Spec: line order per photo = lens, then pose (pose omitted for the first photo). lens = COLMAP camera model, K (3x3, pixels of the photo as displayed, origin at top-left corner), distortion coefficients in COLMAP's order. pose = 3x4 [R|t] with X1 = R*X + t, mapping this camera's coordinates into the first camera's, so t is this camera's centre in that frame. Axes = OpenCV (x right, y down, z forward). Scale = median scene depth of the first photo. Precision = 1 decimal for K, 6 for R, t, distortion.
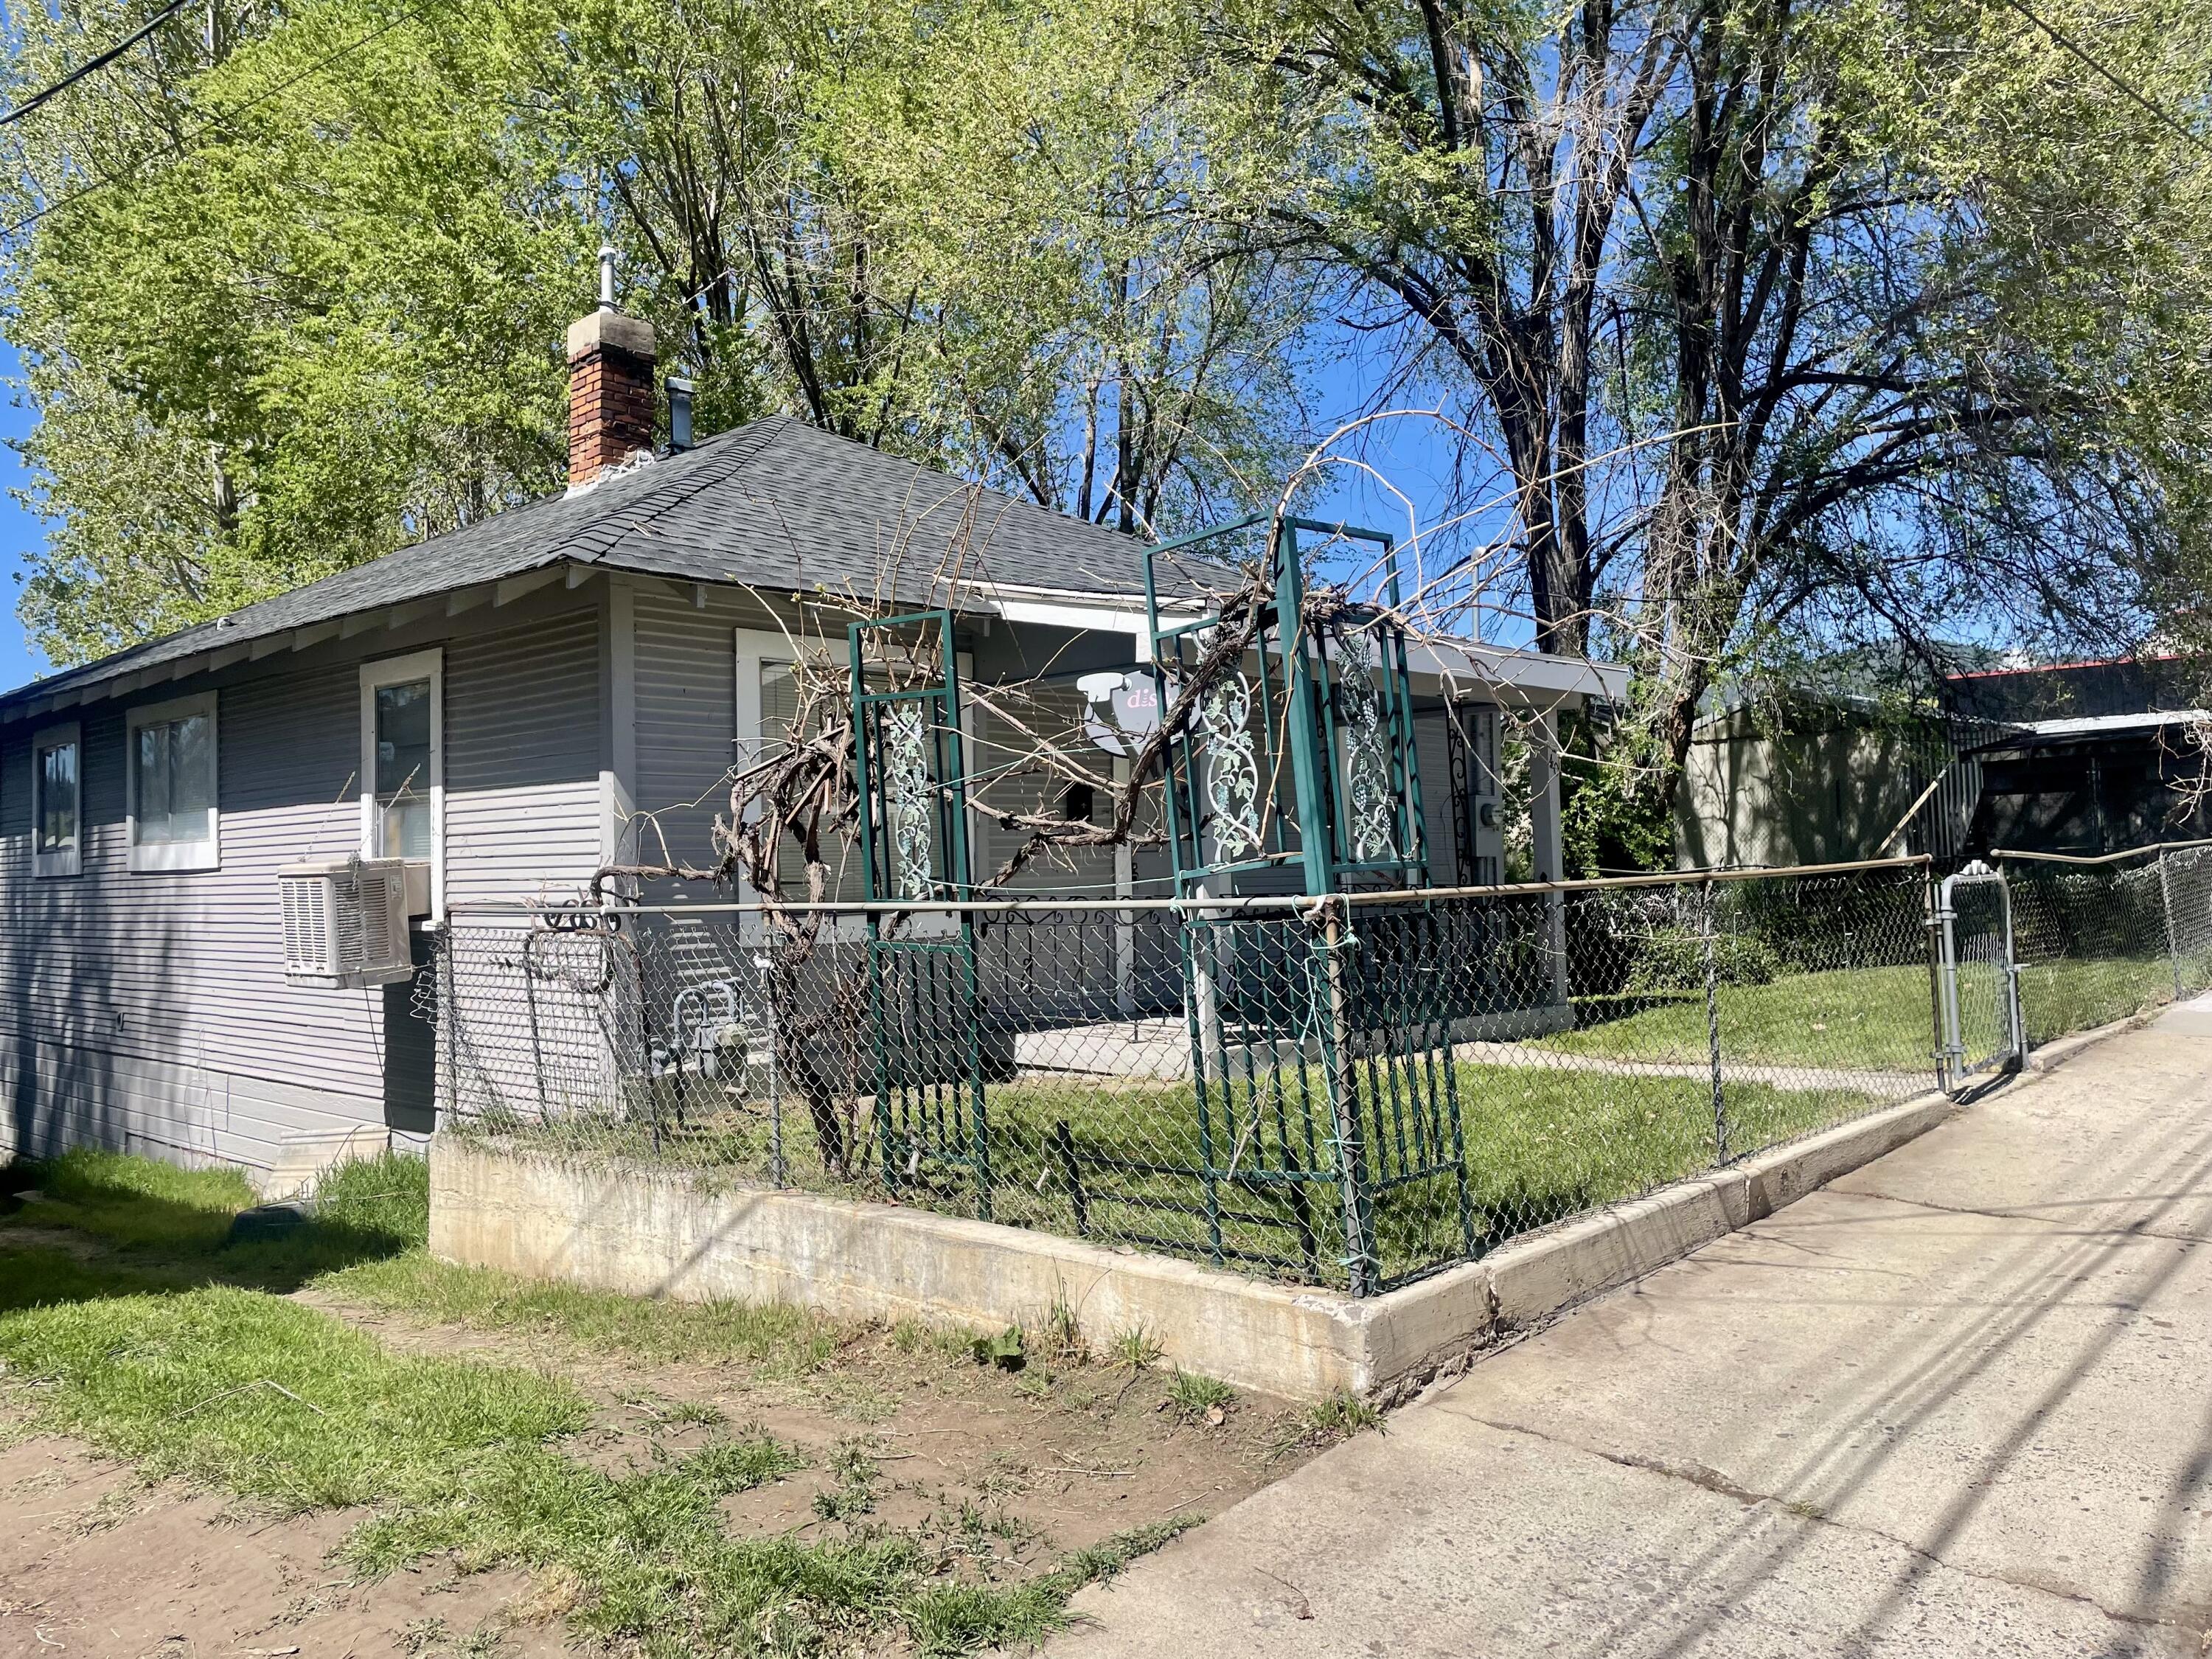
lens RADIAL K [[1678.8, 0, 1106.0], [0, 1678.8, 829.5], [0, 0, 1]] dist [0.125594, -0.141798]
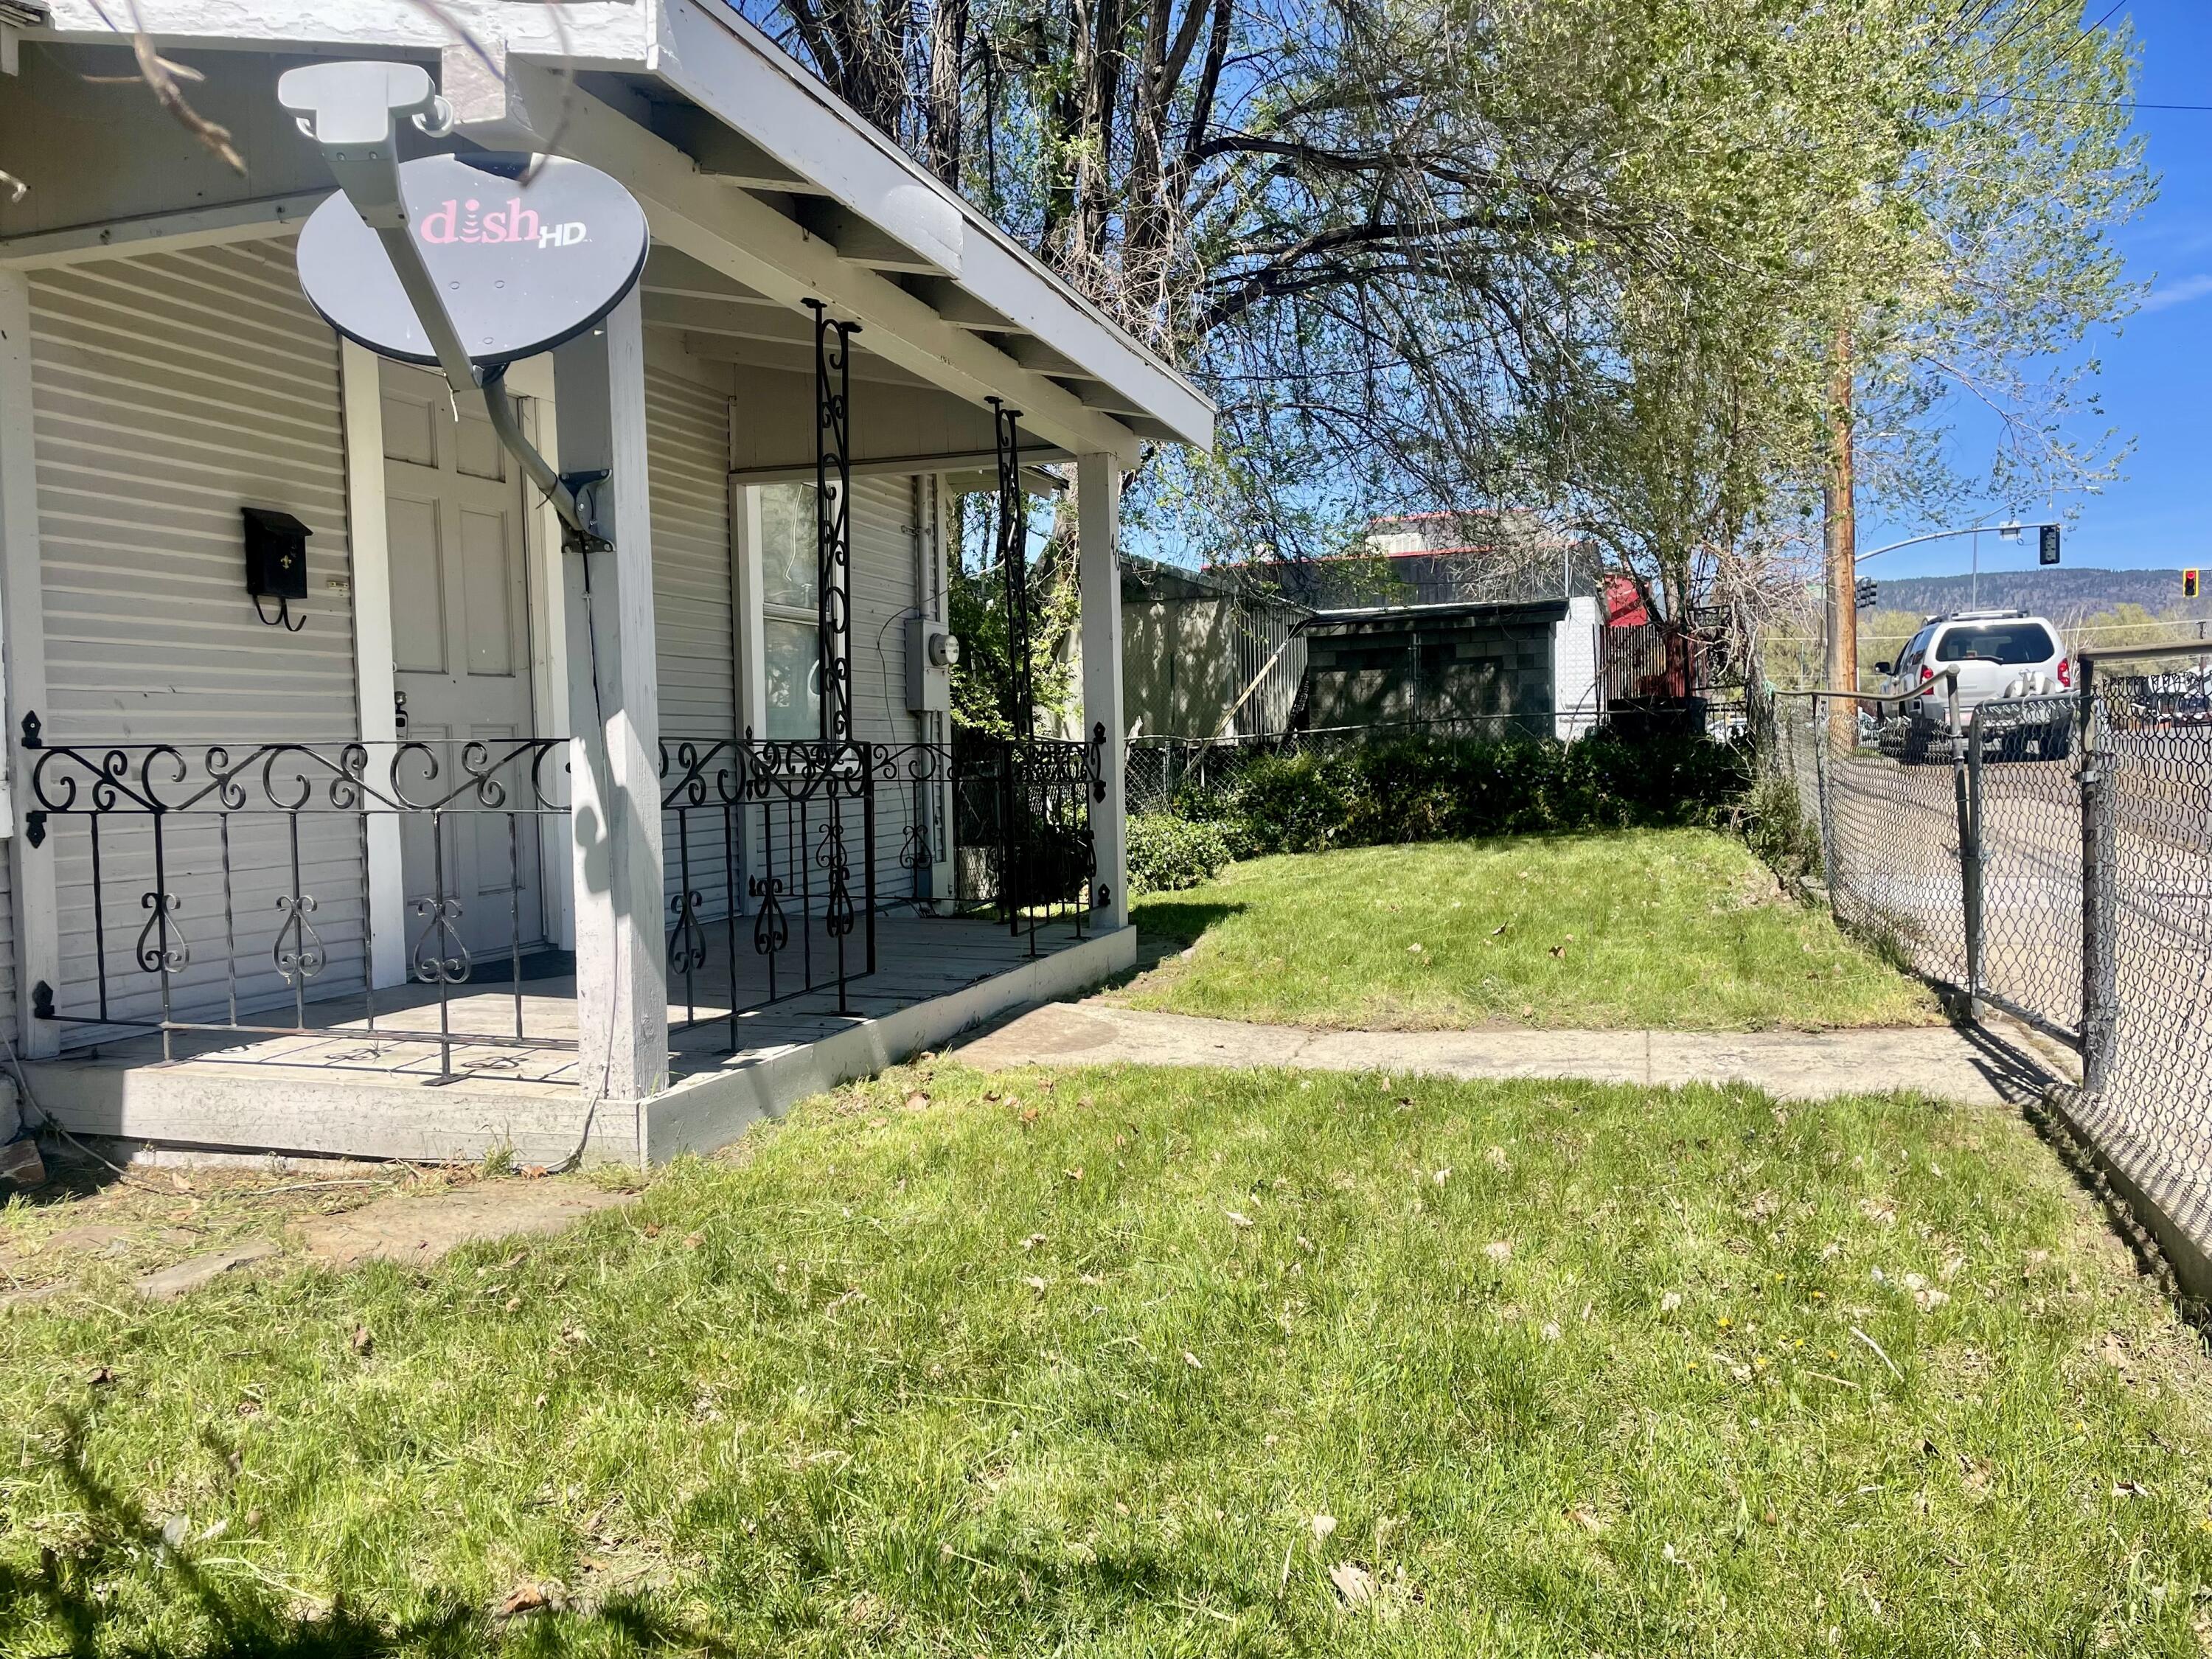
lens RADIAL K [[1678.8, 0, 1106.0], [0, 1678.8, 829.5], [0, 0, 1]] dist [0.125594, -0.141798]
pose [[0.902062, -0.018470, 0.431212, -0.007457], [-0.008230, 0.998166, 0.059971, 0.015490], [-0.431529, -0.057646, 0.900255, 0.218179]]
